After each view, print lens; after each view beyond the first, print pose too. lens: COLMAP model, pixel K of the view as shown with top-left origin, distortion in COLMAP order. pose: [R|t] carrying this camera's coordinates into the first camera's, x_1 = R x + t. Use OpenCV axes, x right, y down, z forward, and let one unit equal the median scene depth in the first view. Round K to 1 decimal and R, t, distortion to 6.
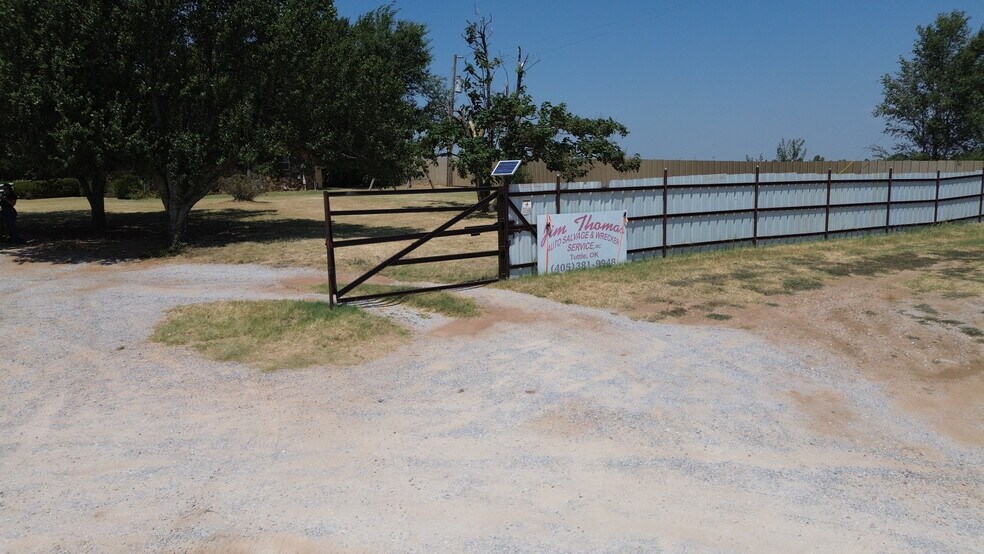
lens RADIAL K [[709.1, 0, 492.0], [0, 709.1, 277.0], [0, 0, 1]] dist [0.044934, -0.046533]
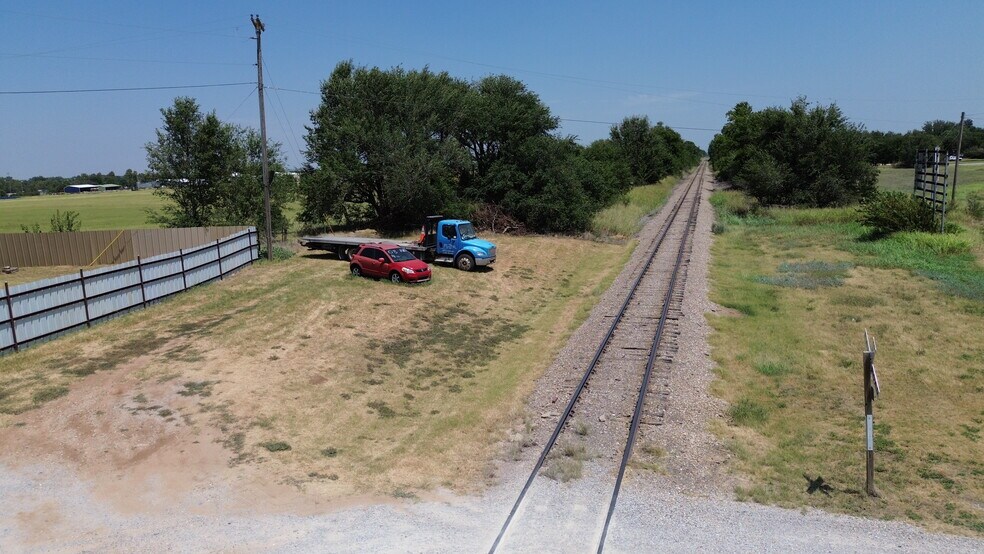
lens RADIAL K [[709.1, 0, 492.0], [0, 709.1, 277.0], [0, 0, 1]] dist [0.044934, -0.046533]
pose [[0.634382, -0.142227, 0.759823, 0.006162], [0.153870, 0.986492, 0.056189, -0.131898], [-0.757551, 0.081269, 0.647697, -0.366159]]
